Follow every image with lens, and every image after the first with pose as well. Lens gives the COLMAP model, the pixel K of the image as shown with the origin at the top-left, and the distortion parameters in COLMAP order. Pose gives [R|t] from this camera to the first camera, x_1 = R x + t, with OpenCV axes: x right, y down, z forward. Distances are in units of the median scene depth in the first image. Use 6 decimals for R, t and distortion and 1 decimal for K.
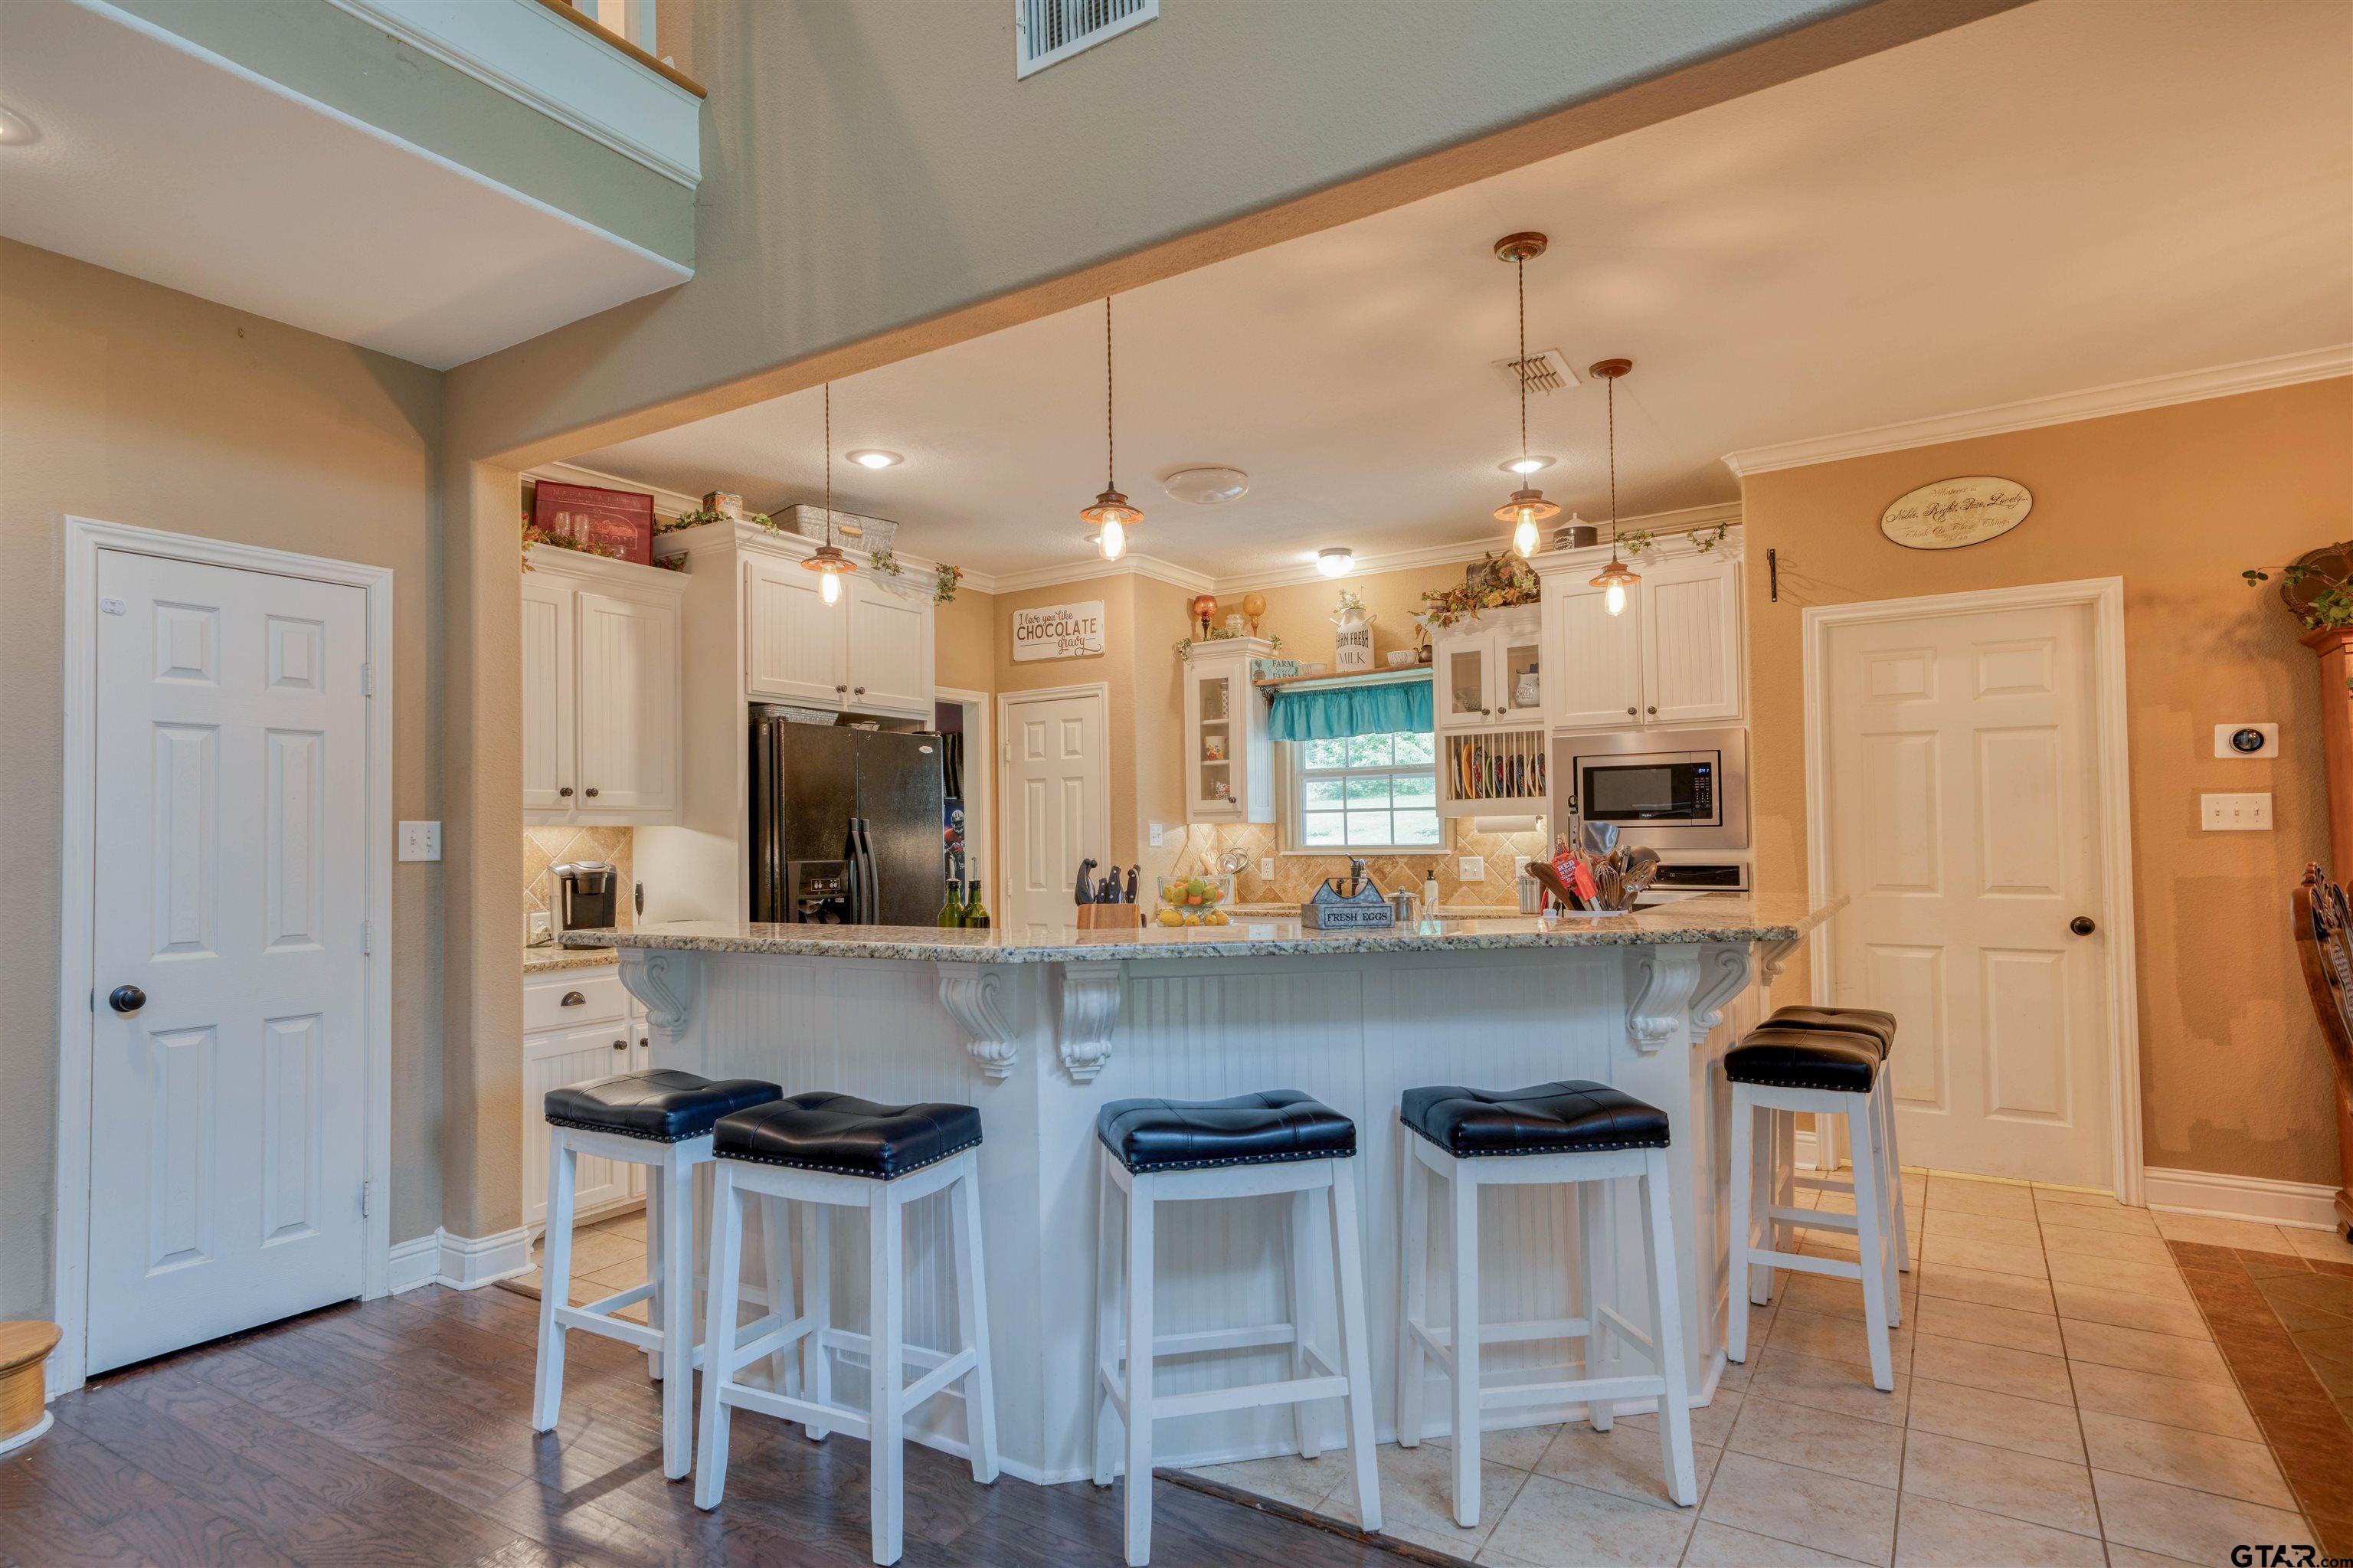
lens RADIAL K [[1242.6, 0, 1141.4], [0, 1242.6, 803.2], [0, 0, 1]] dist [0.019992, 0.000815]
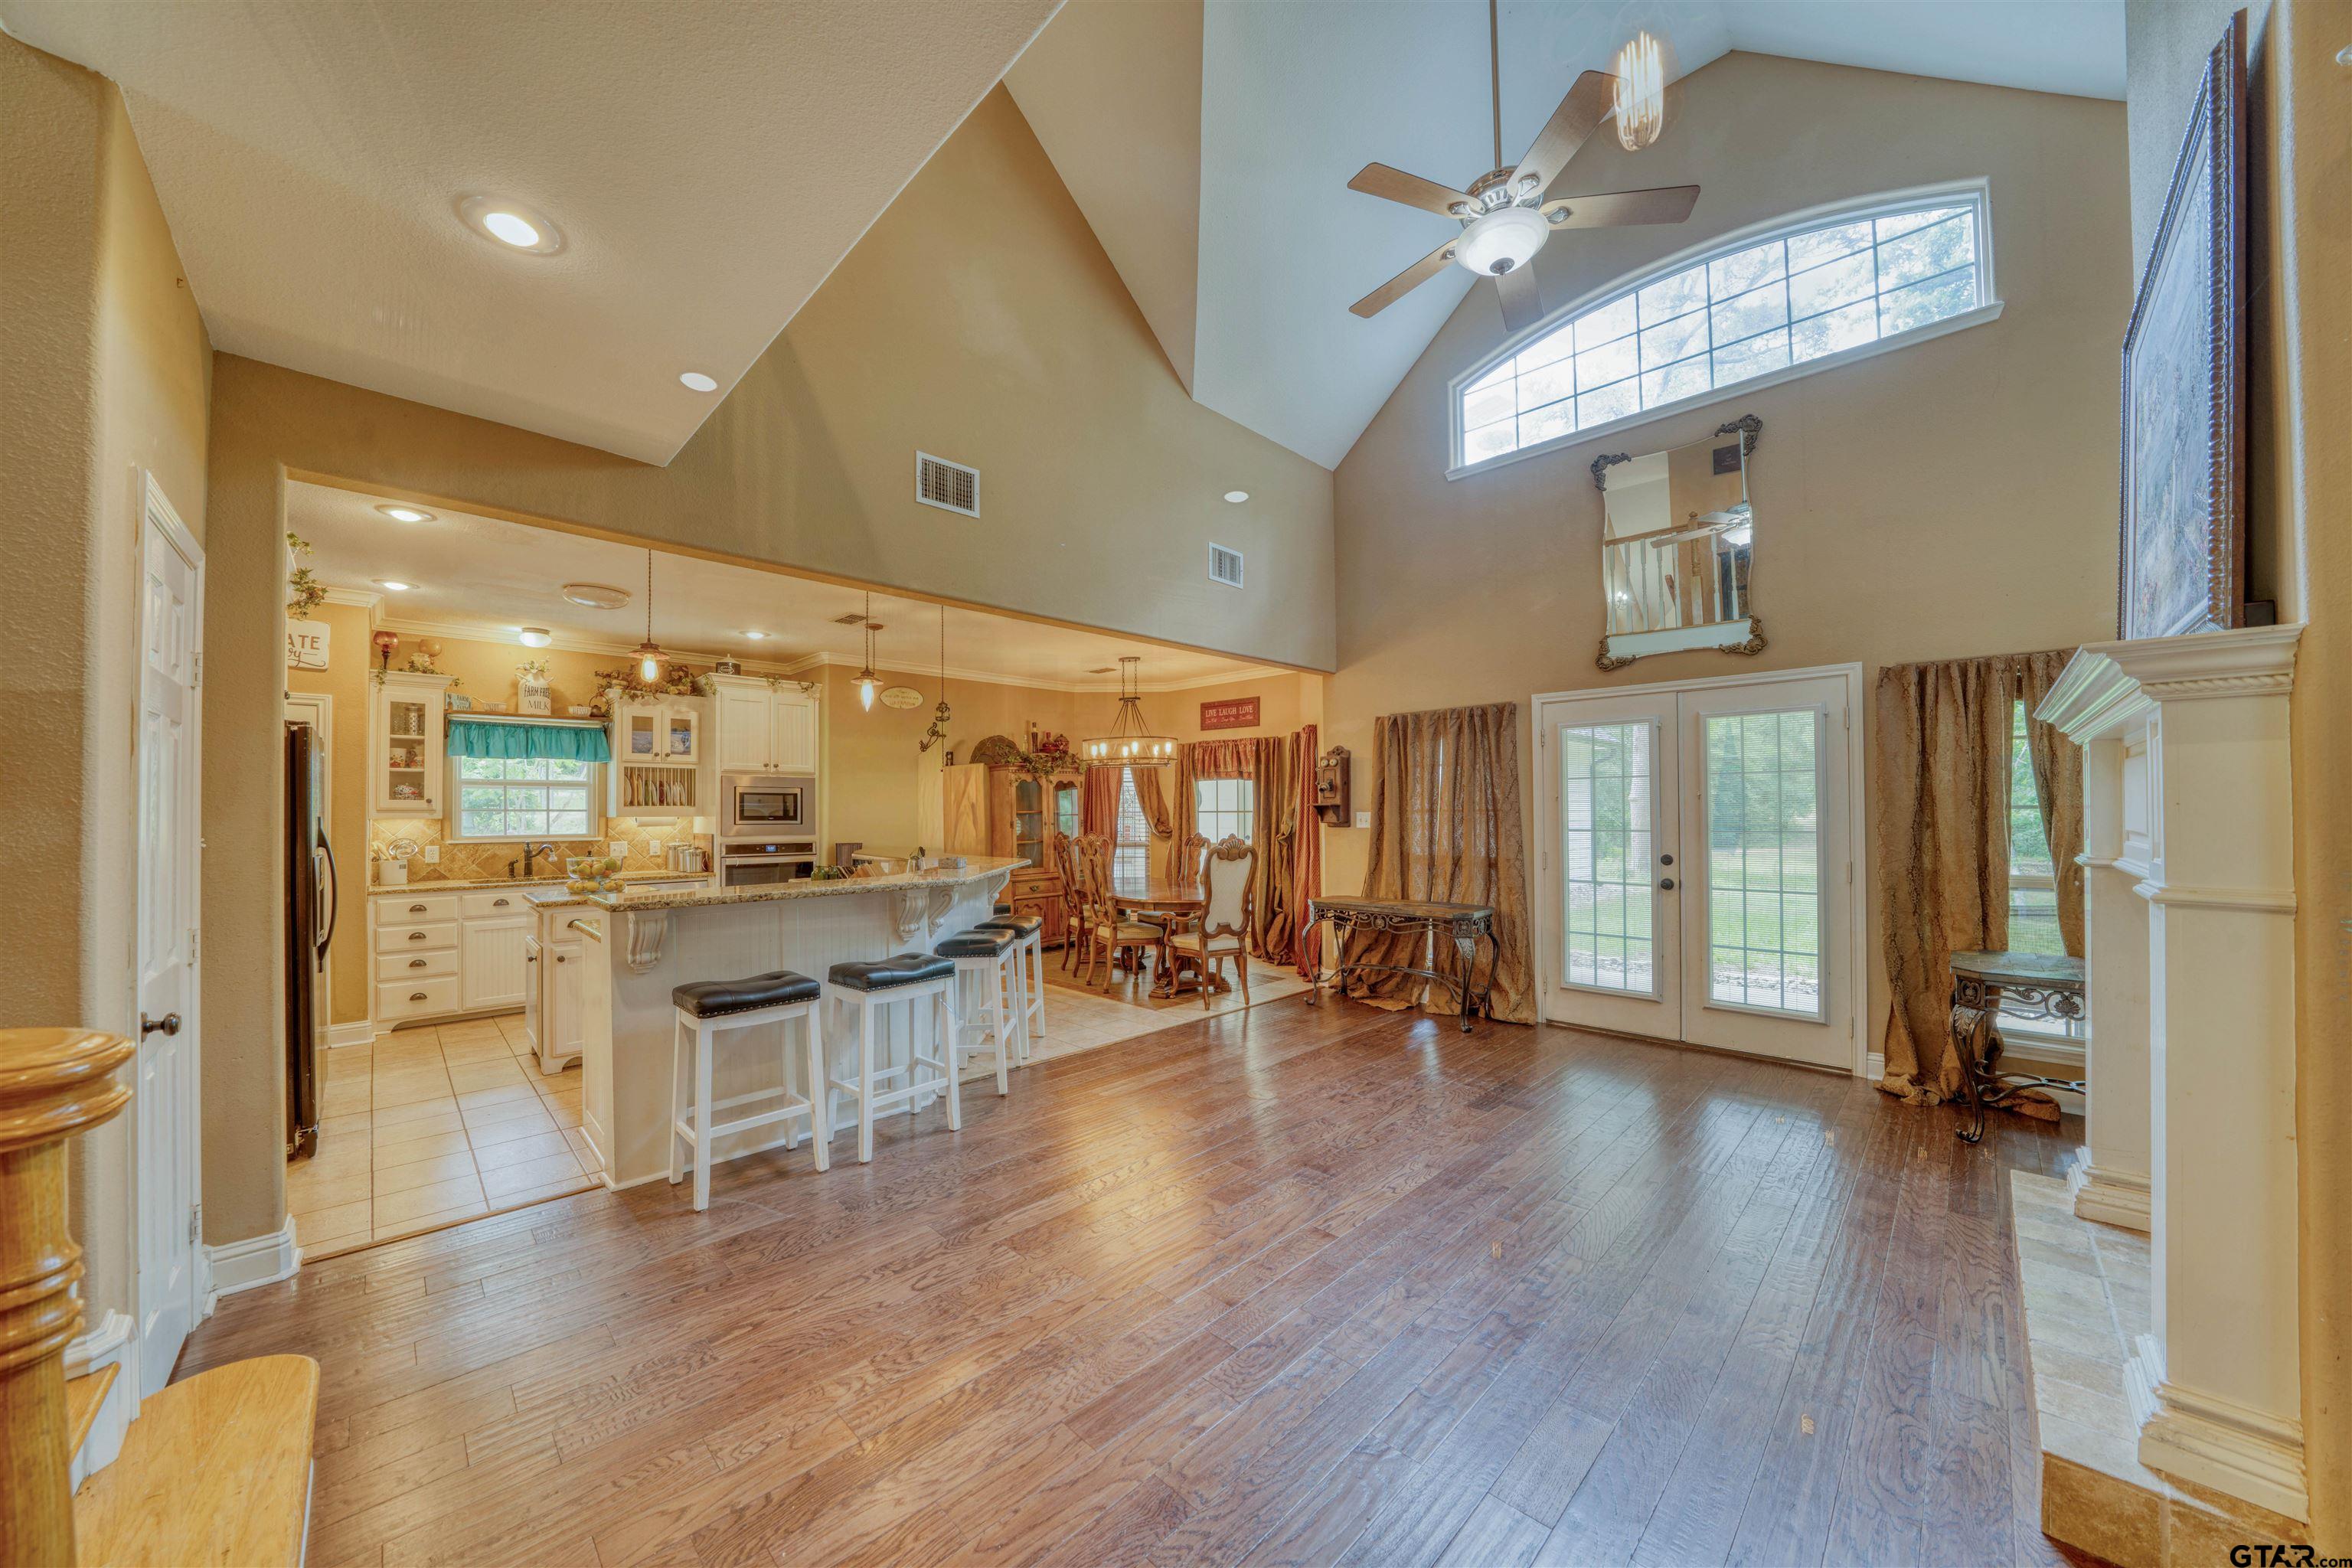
lens RADIAL K [[813.6, 0, 1156.6], [0, 813.6, 801.5], [0, 0, 1]] dist [-0.022124, 0.000066]
pose [[0.218170, 0.026963, 0.975538, -0.807416], [-0.027494, 0.999391, -0.021474, -0.006893], [-0.975523, -0.022137, 0.218779, 0.135177]]
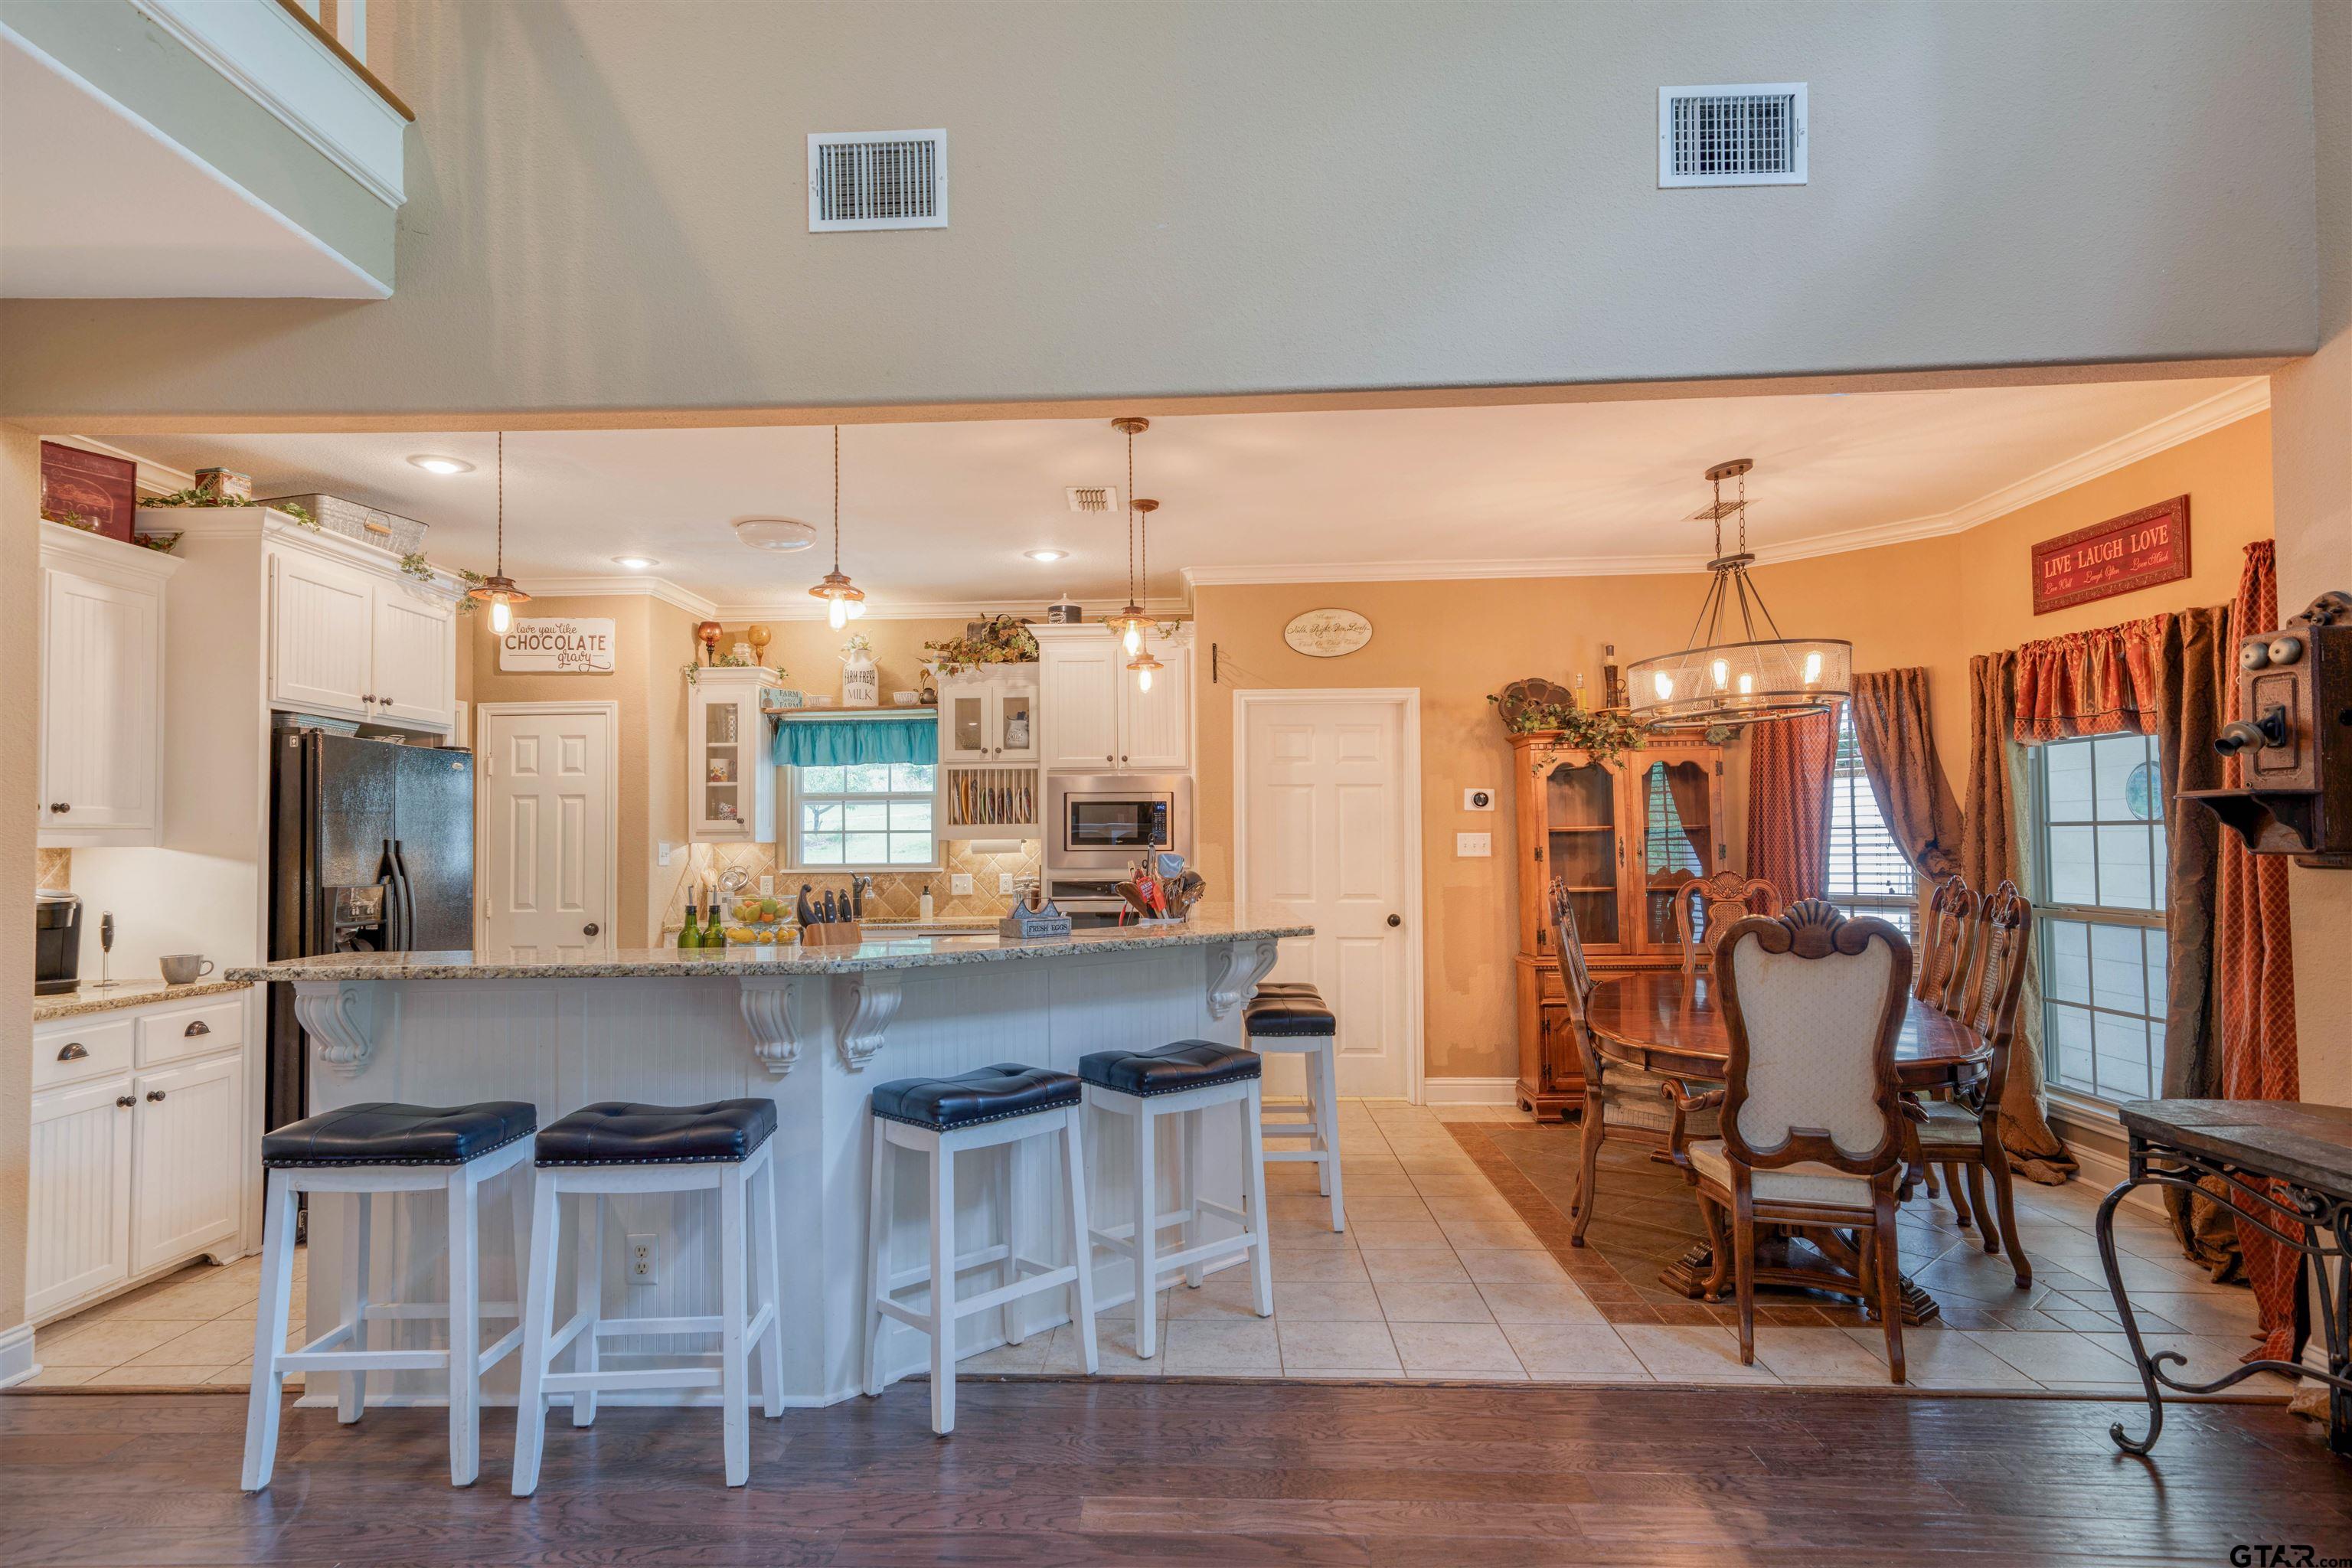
lens RADIAL K [[1234.6, 0, 1146.5], [0, 1234.6, 803.9], [0, 0, 1]] dist [0.011815, 0.007816]
pose [[0.861245, 0.023491, 0.507647, -0.231060], [-0.019465, 0.999723, -0.013239, -0.013793], [-0.507818, 0.001520, 0.861463, -0.100694]]
